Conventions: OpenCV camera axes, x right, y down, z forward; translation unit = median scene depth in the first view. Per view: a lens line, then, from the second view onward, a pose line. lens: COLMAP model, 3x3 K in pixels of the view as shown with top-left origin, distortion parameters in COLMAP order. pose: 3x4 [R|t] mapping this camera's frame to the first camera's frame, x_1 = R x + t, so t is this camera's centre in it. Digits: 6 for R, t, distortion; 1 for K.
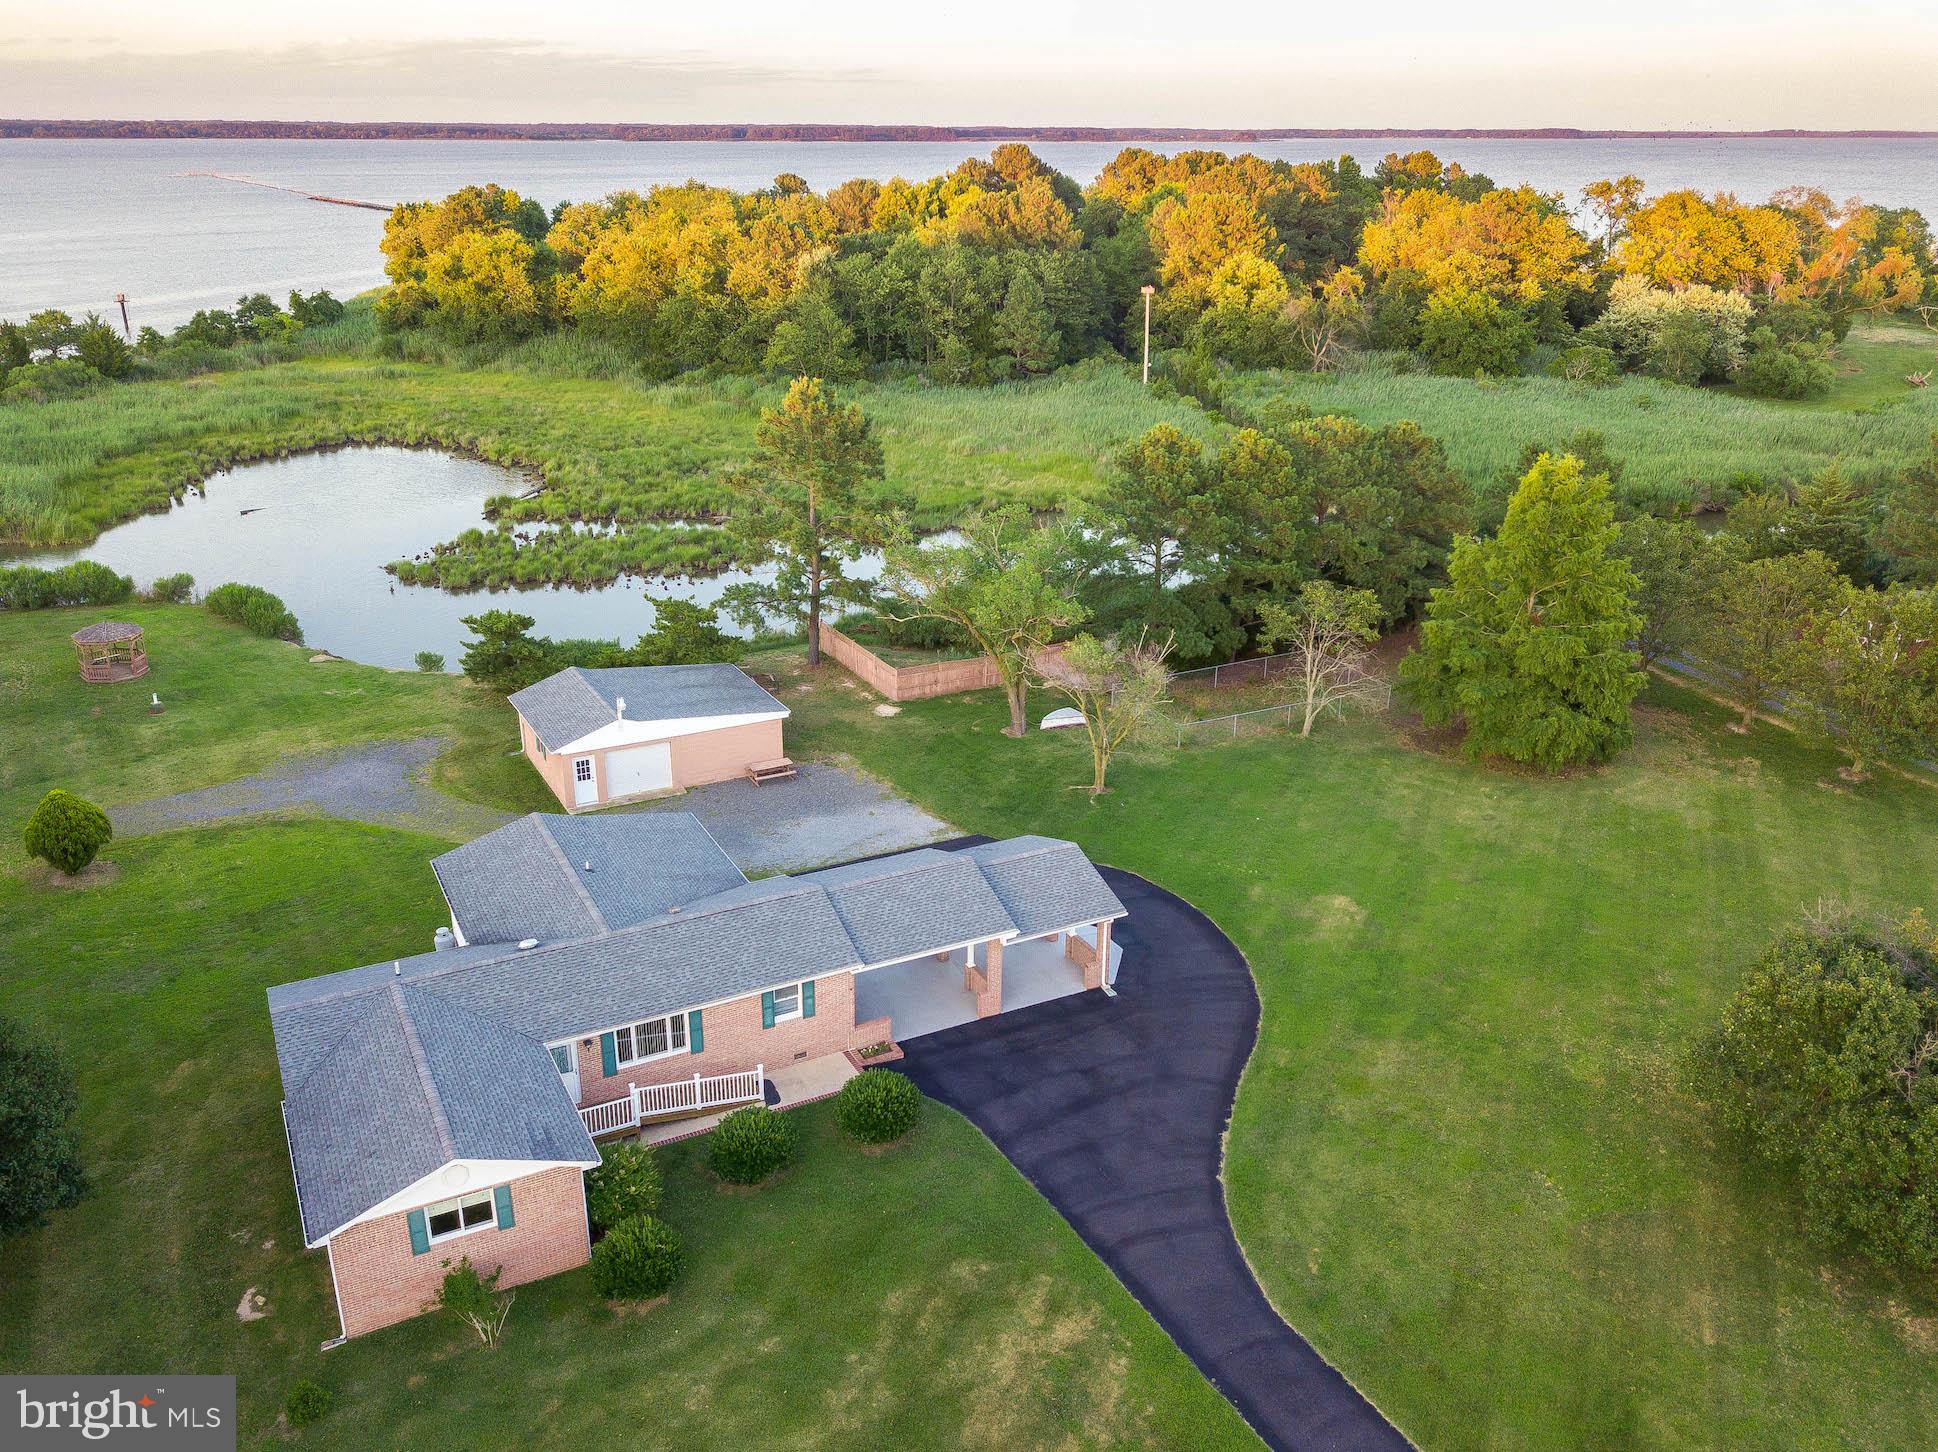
lens RADIAL K [[1531.2, 0, 961.1], [0, 1531.2, 717.0], [0, 0, 1]] dist [0.016959, -0.026575]
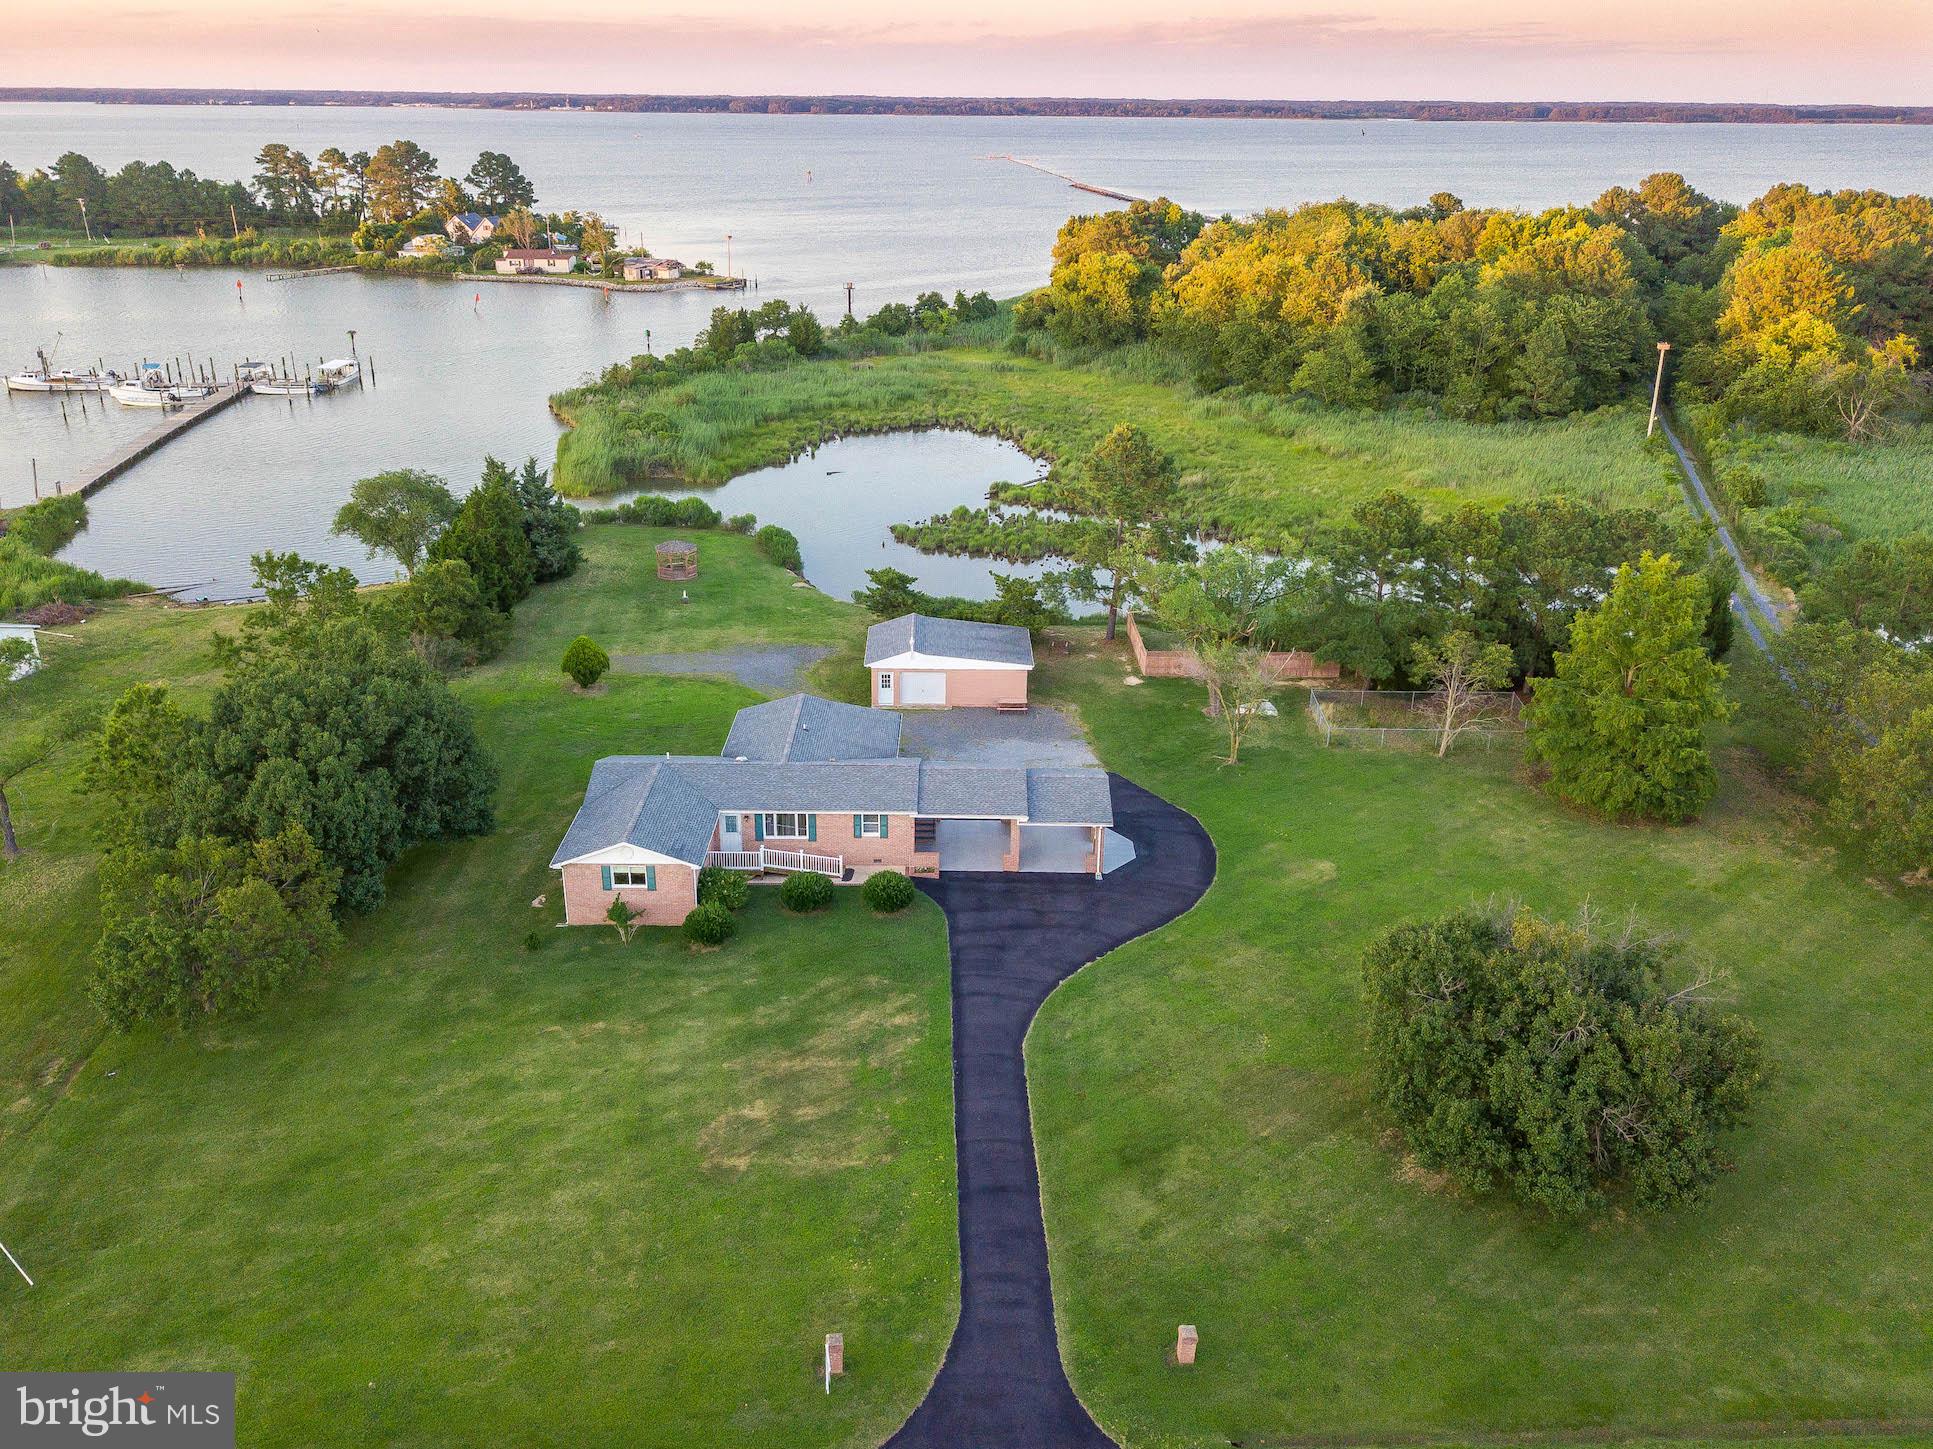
lens RADIAL K [[1527.2, 0, 958.6], [0, 1527.2, 715.6], [0, 0, 1]] dist [0.016959, -0.026575]
pose [[0.888020, 0.174153, -0.425547, 0.268677], [-0.168657, 0.984360, 0.050896, -0.011361], [0.427755, 0.026575, 0.903504, -0.178015]]
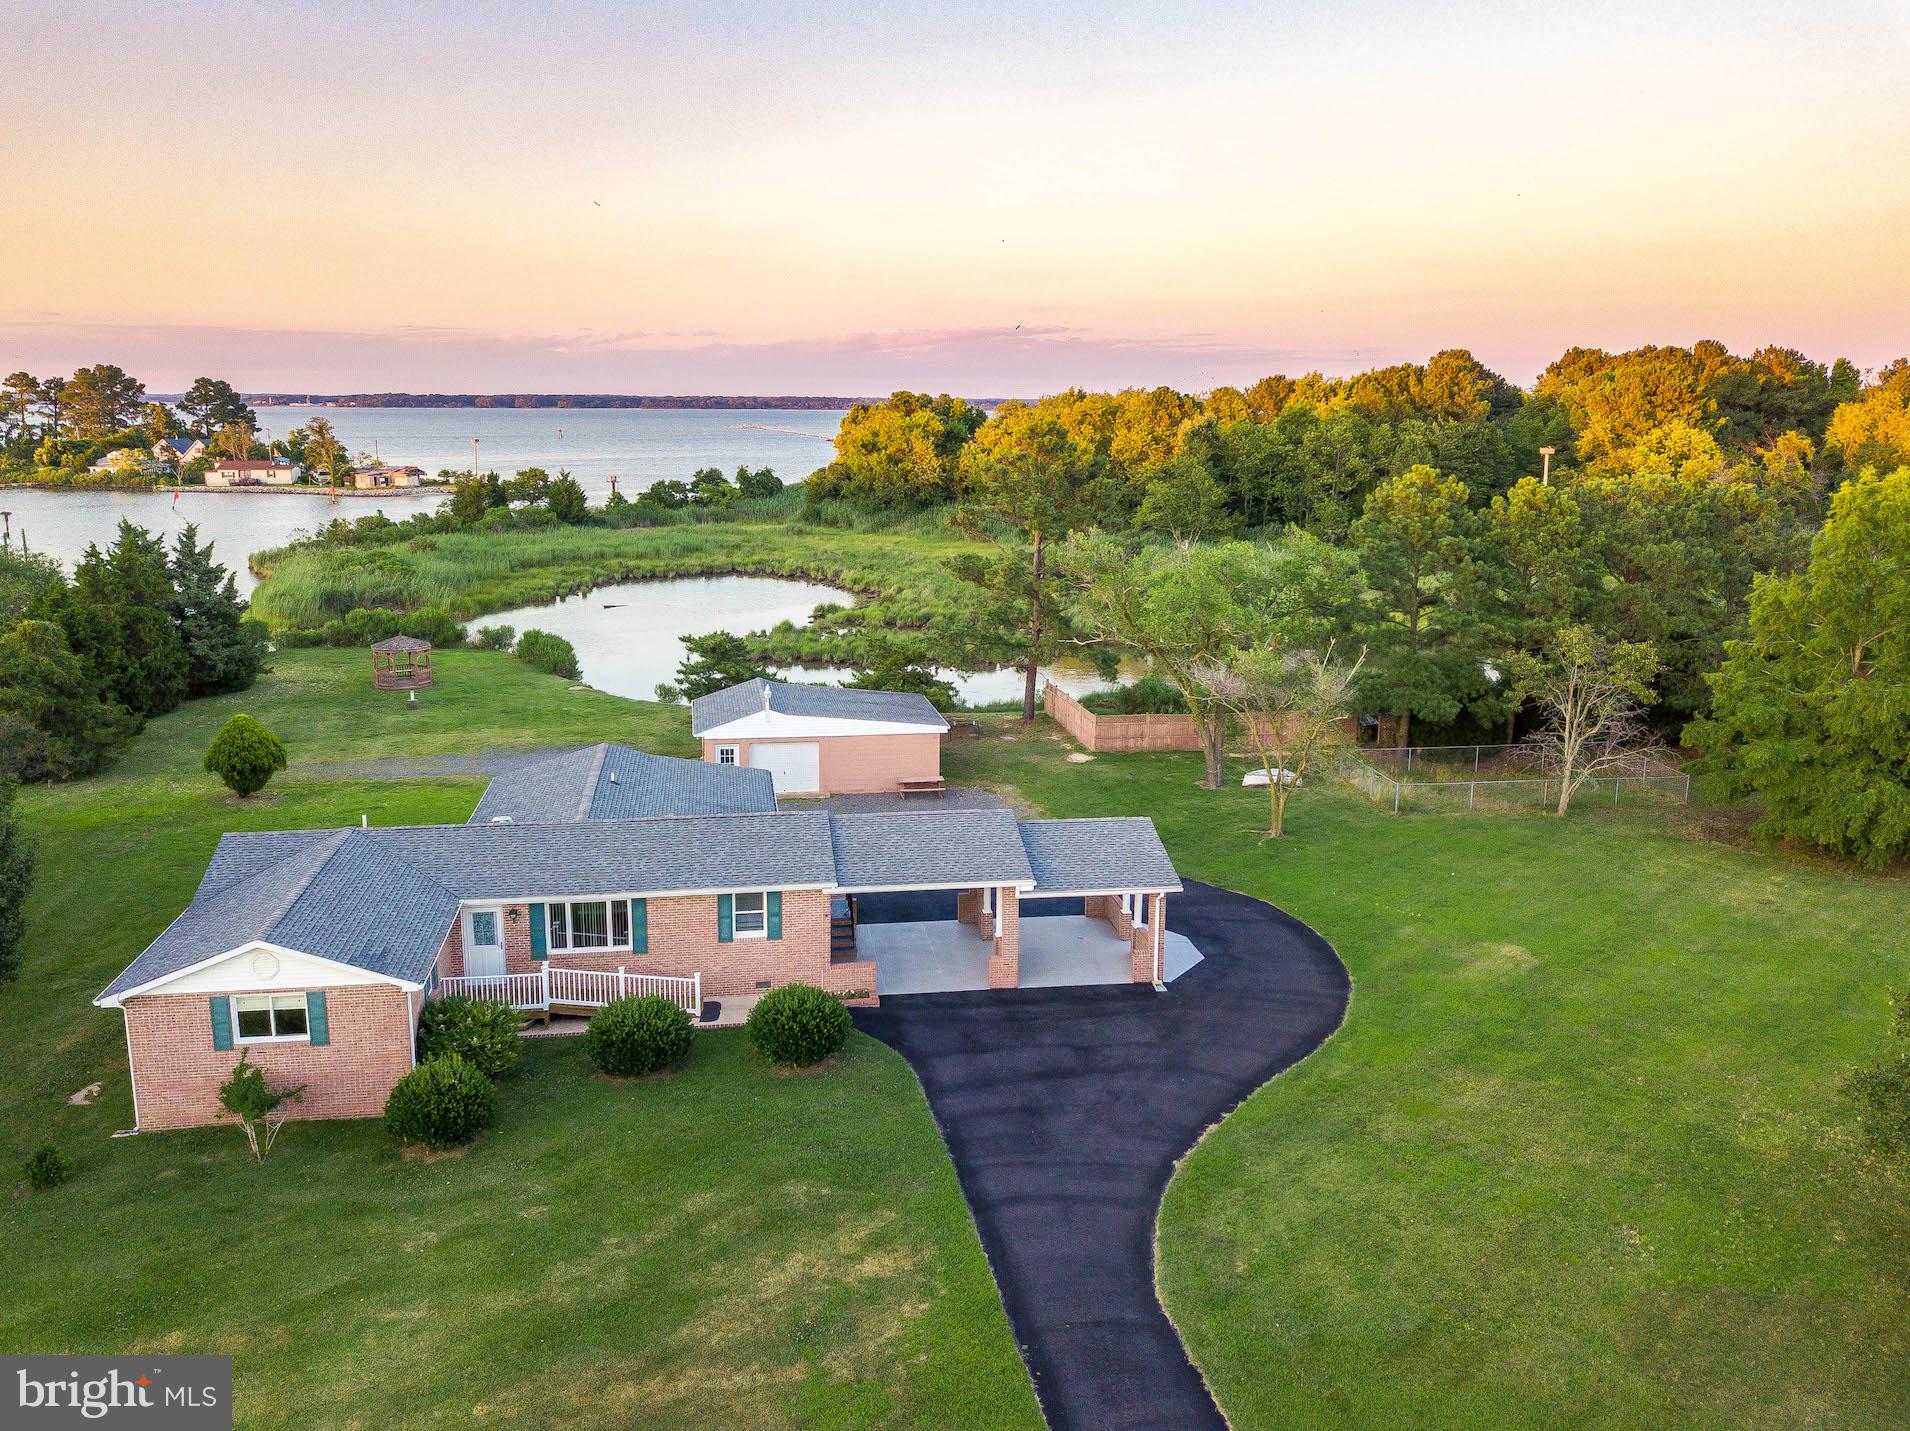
lens RADIAL K [[1525.7, 0, 943.8], [0, 1525.7, 721.3], [0, 0, 1]] dist [0.008679, -0.011217]
pose [[0.947911, 0.063743, -0.312092, 0.110298], [-0.112712, 0.983506, -0.141462, 0.078977], [0.297927, 0.169270, 0.939461, 0.078525]]
